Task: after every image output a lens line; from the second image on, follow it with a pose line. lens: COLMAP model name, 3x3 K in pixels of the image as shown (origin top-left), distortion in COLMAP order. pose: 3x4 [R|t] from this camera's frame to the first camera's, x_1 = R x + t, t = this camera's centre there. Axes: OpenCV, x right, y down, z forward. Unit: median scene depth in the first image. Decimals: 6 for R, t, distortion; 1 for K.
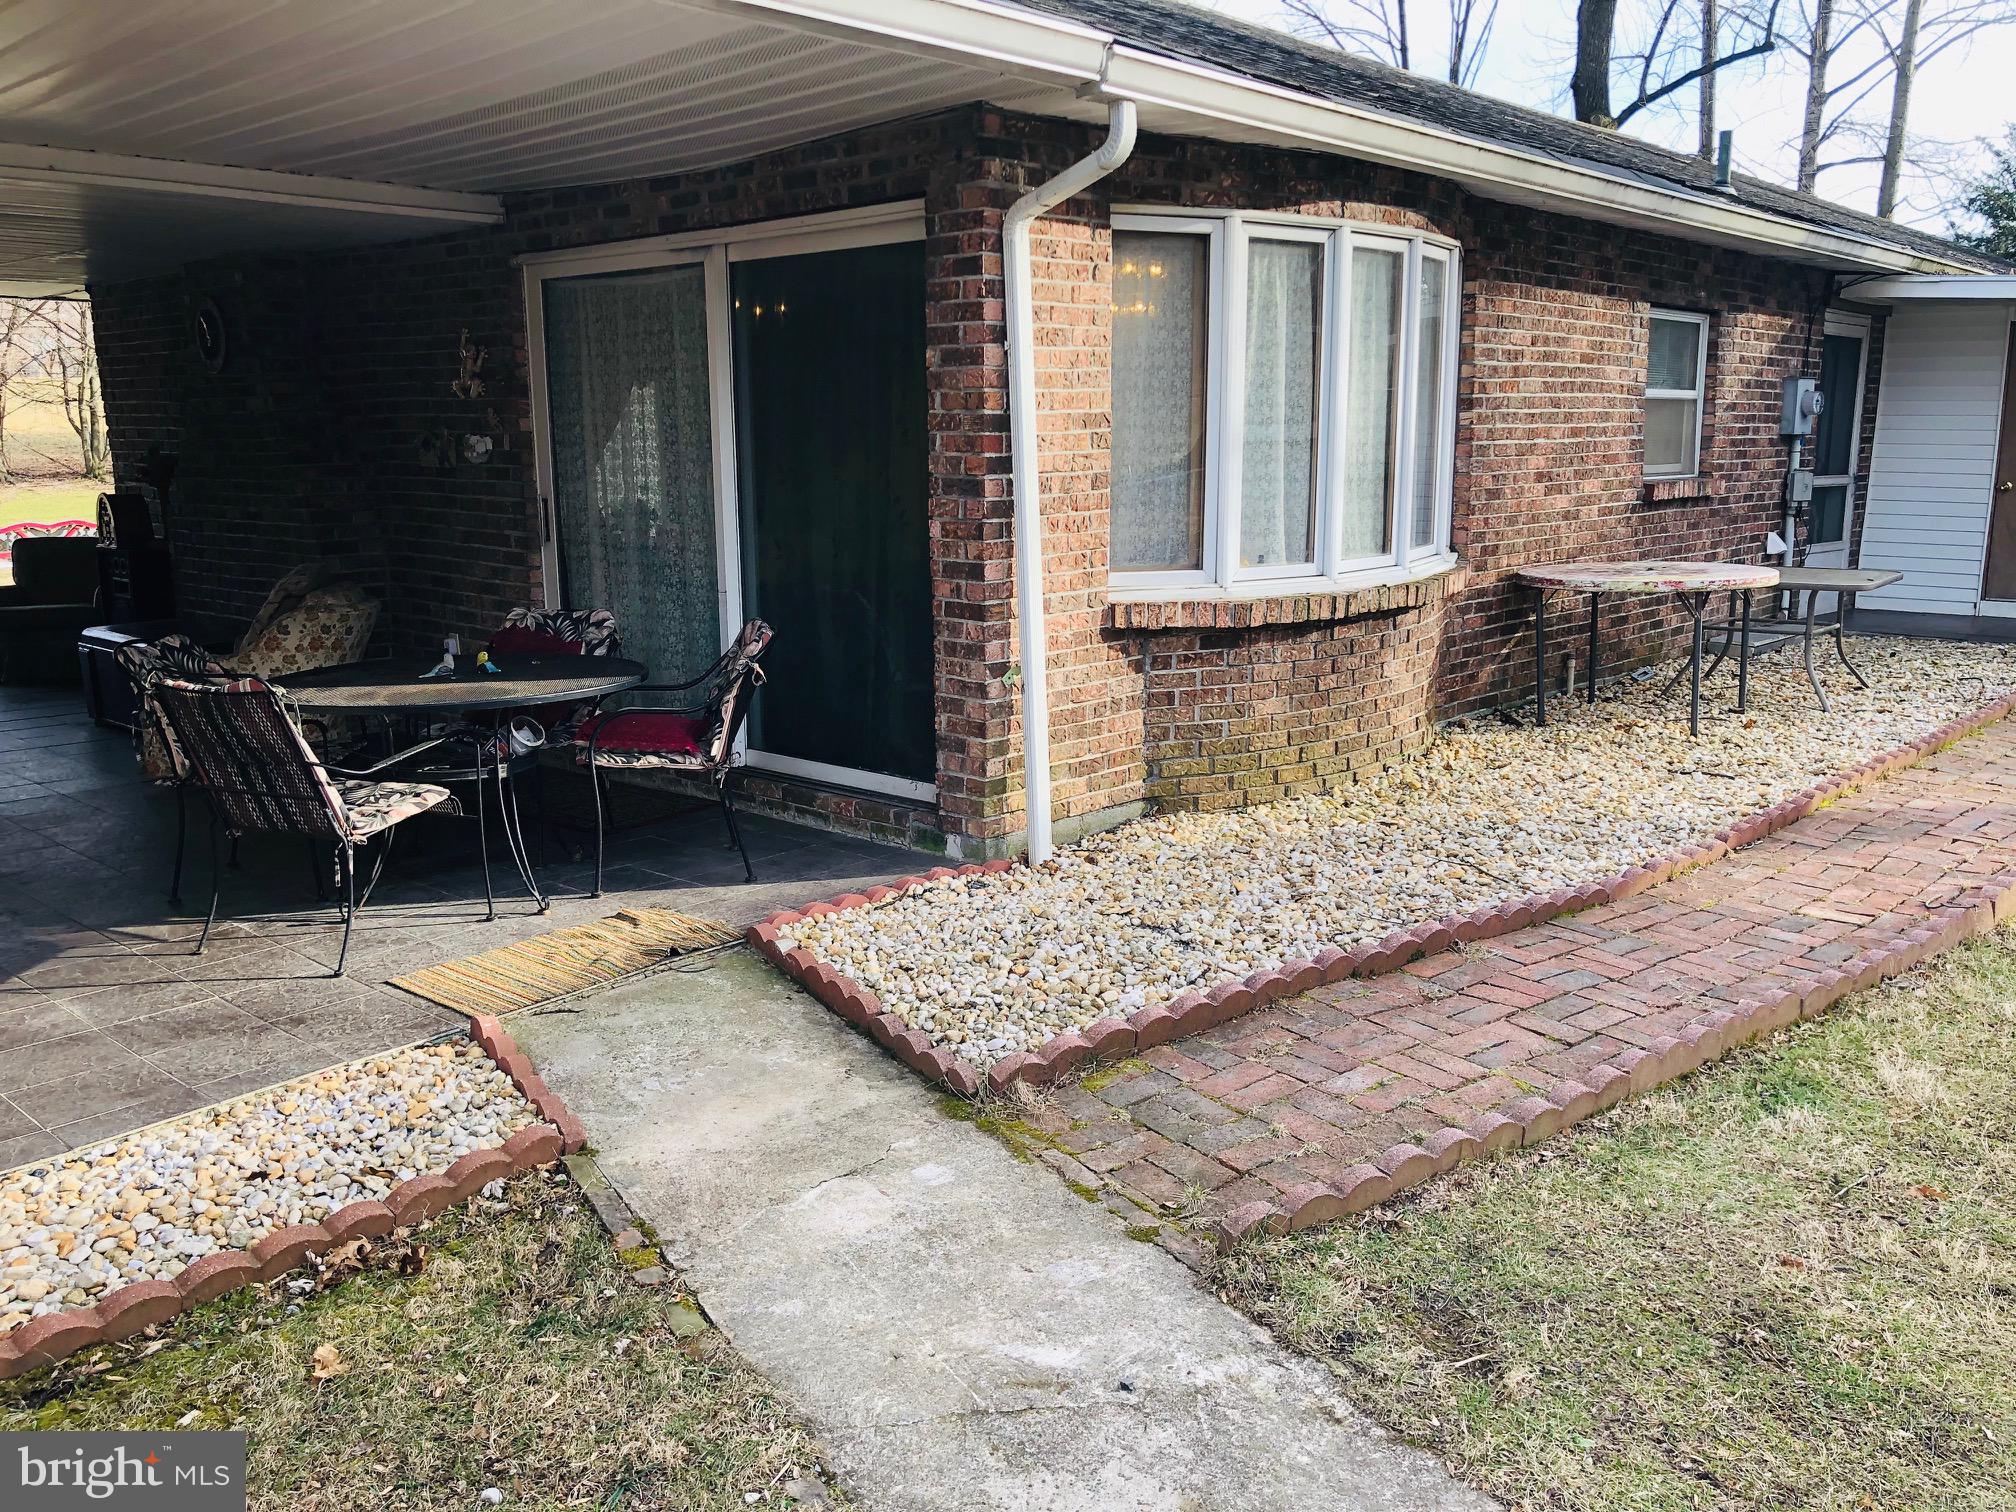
lens RADIAL K [[1616.3, 0, 1008.0], [0, 1616.3, 756.0], [0, 0, 1]] dist [0.002935, 0.004281]
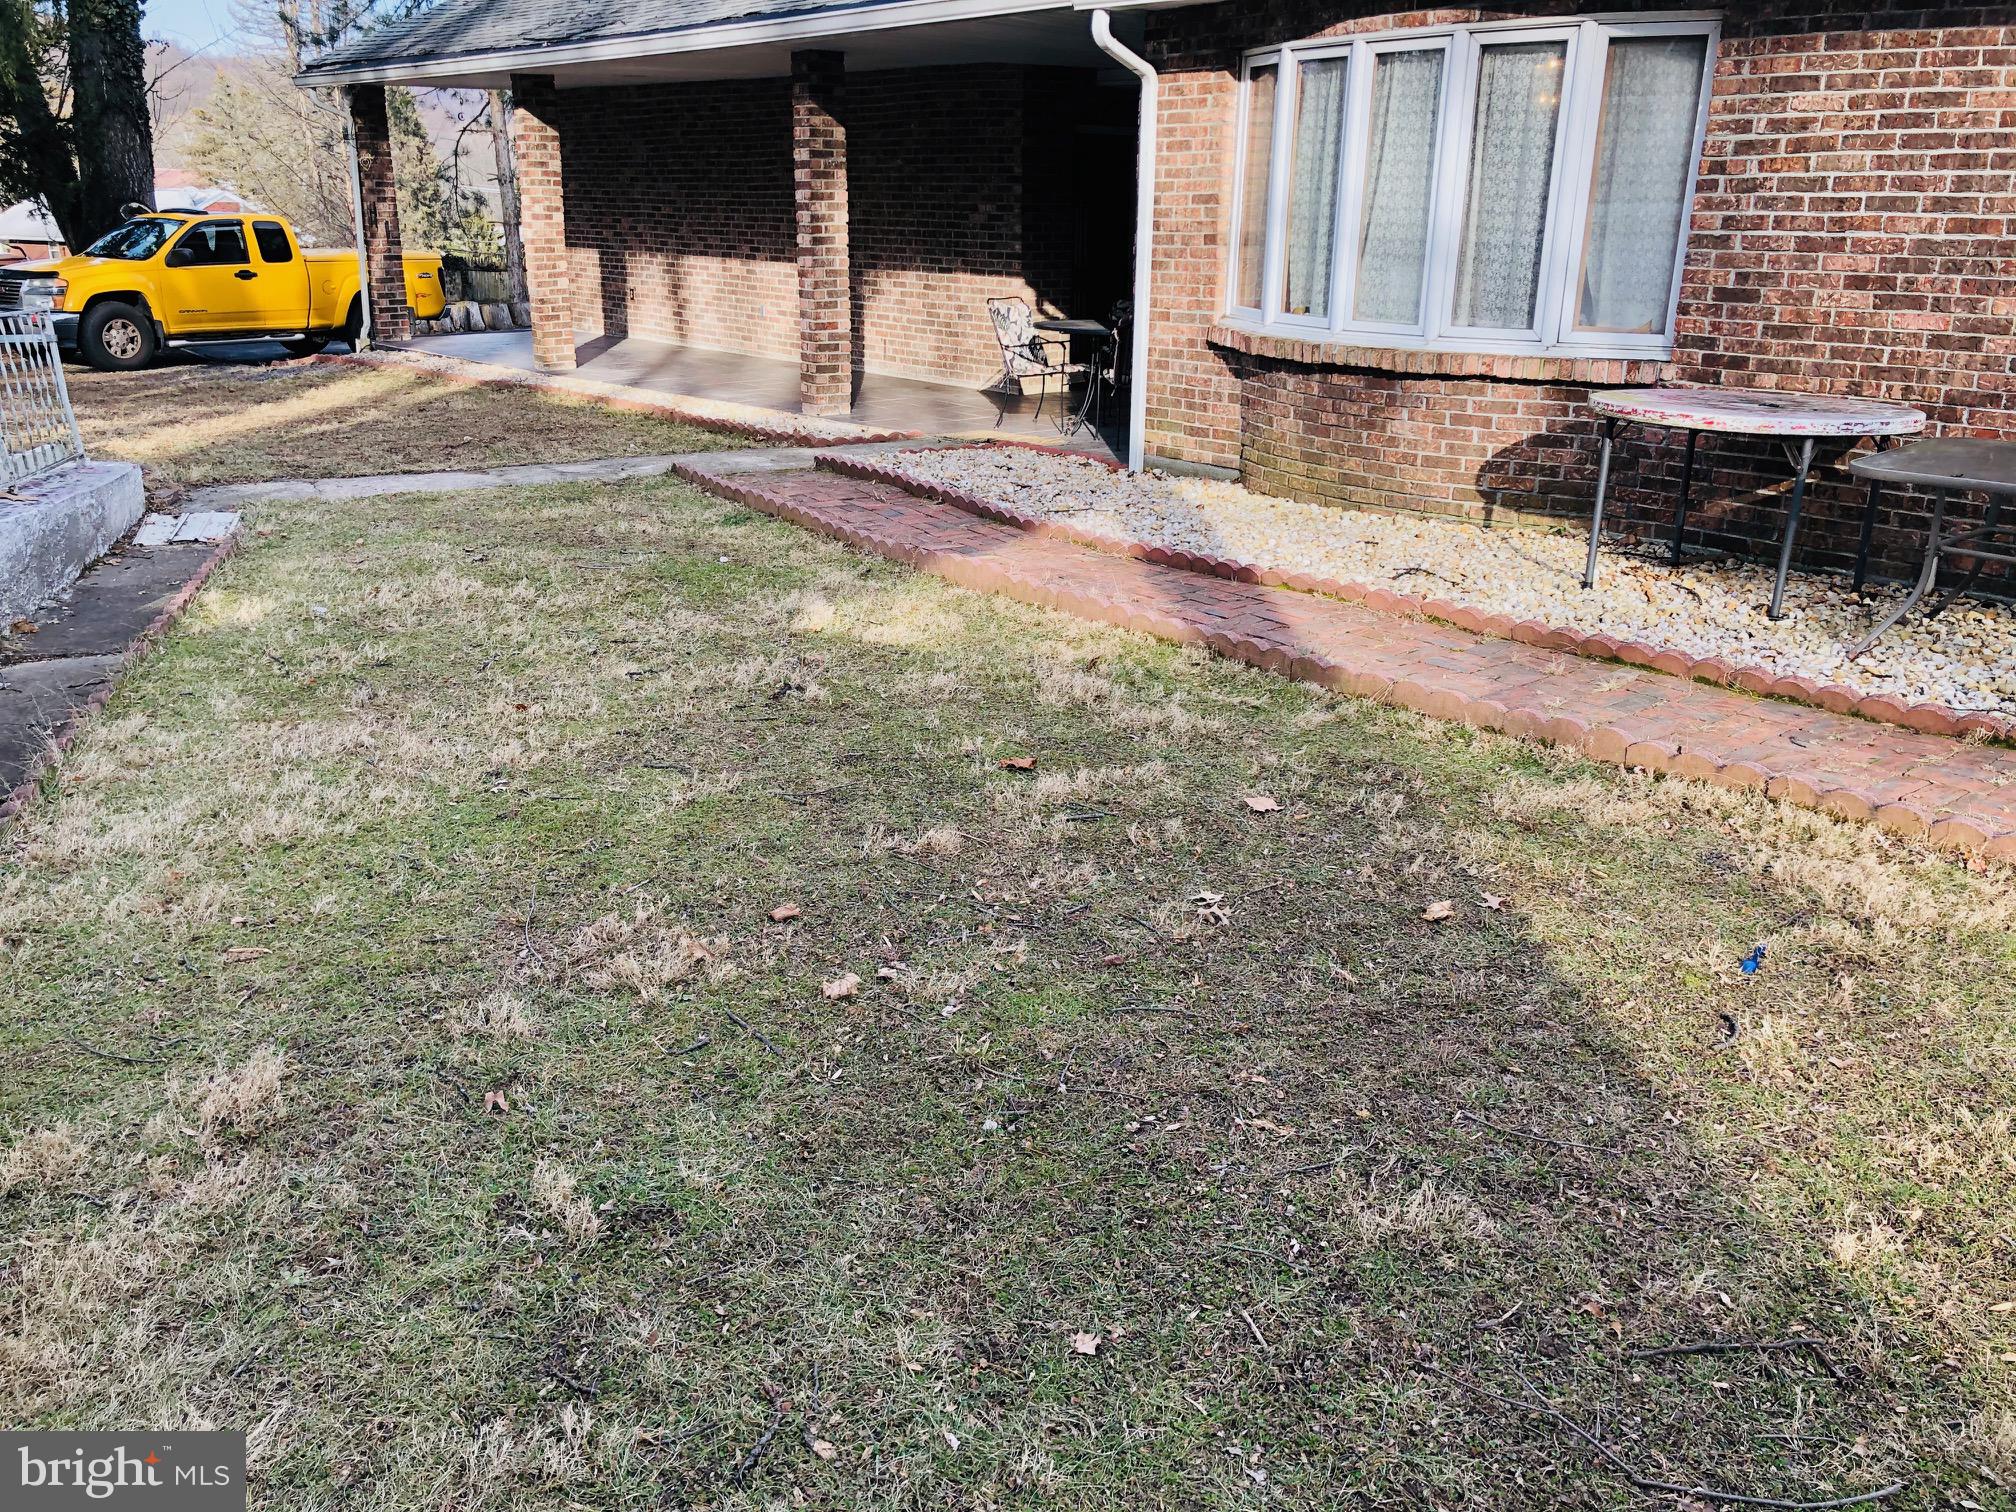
lens RADIAL K [[1616.3, 0, 1008.0], [0, 1616.3, 756.0], [0, 0, 1]] dist [0.002935, 0.004281]
pose [[-0.101854, 0.323998, -0.940559, 1.542123], [-0.211472, 0.916814, 0.338719, -0.183822], [0.972062, 0.233402, -0.024865, 0.880069]]
